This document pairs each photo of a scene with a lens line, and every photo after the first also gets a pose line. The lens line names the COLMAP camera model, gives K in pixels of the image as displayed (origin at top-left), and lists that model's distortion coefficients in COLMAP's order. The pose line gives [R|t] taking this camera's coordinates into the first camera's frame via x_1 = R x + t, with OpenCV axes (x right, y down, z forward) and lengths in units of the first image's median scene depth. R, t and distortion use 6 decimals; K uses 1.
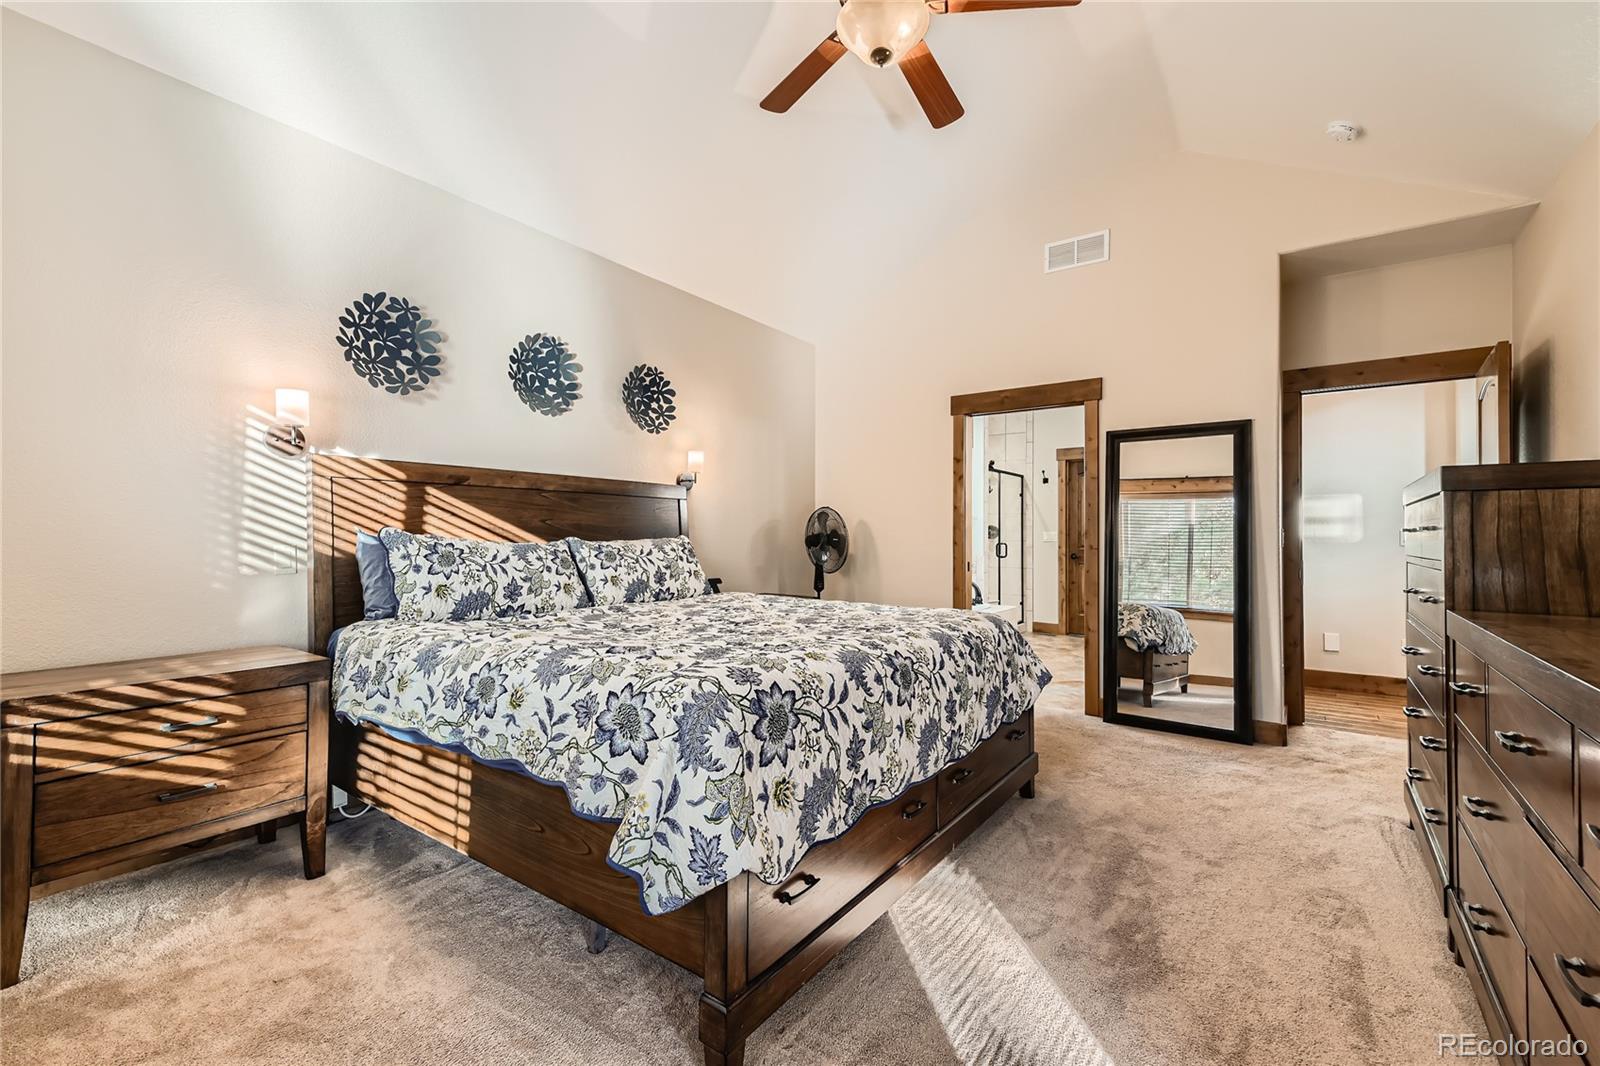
lens RADIAL K [[698.2, 0, 802.0], [0, 698.2, 509.6], [0, 0, 1]] dist [-0.004187, -0.009017]
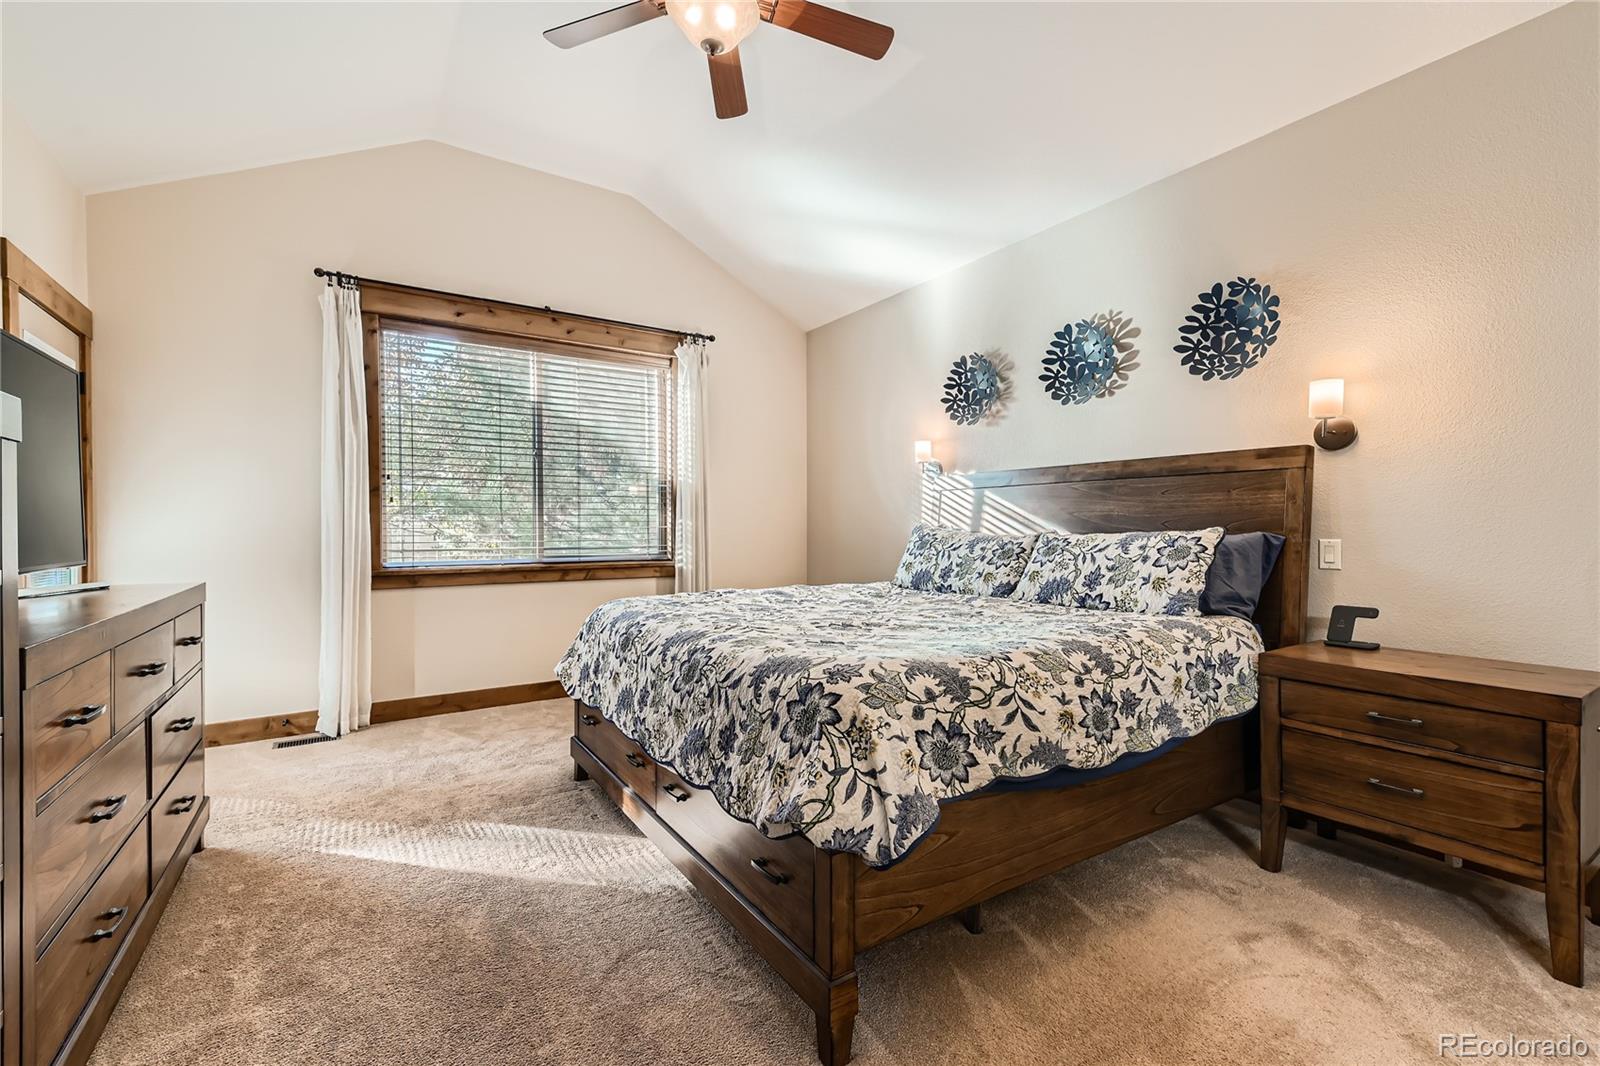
lens RADIAL K [[657.8, 0, 809.1], [0, 657.8, 530.8], [0, 0, 1]] dist [0.001403, 0.000147]
pose [[-0.358348, 0.008377, -0.933551, 0.667405], [0.044223, 0.998990, -0.008011, 0.034156], [0.932540, -0.044155, -0.358356, 1.033369]]
